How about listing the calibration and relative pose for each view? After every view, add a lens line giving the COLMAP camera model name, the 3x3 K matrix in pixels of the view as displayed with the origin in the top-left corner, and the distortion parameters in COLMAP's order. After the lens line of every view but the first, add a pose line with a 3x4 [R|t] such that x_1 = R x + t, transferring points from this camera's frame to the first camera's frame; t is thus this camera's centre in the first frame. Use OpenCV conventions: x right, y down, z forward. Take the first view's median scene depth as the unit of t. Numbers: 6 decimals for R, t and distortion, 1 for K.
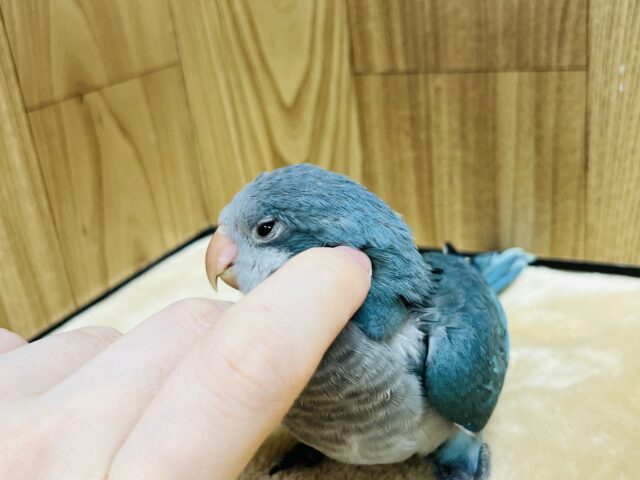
lens RADIAL K [[780.1, 0, 326.8], [0, 780.1, 246.1], [0, 0, 1]] dist [0.002458, 0.000000]
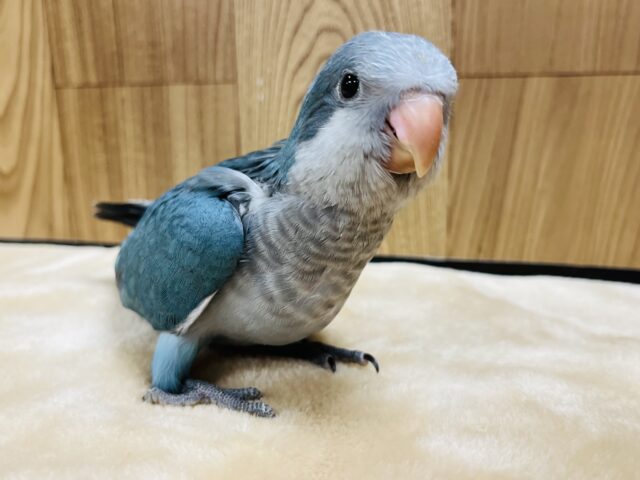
lens RADIAL K [[645.1, 0, 313.3], [0, 645.1, 234.2], [0, 0, 1]] dist [0.003535, 0.000000]
pose [[0.972677, 0.046482, 0.227460, 0.211677], [-0.002504, 0.981796, -0.189924, 0.185911], [-0.232147, 0.184165, 0.955087, 0.033401]]
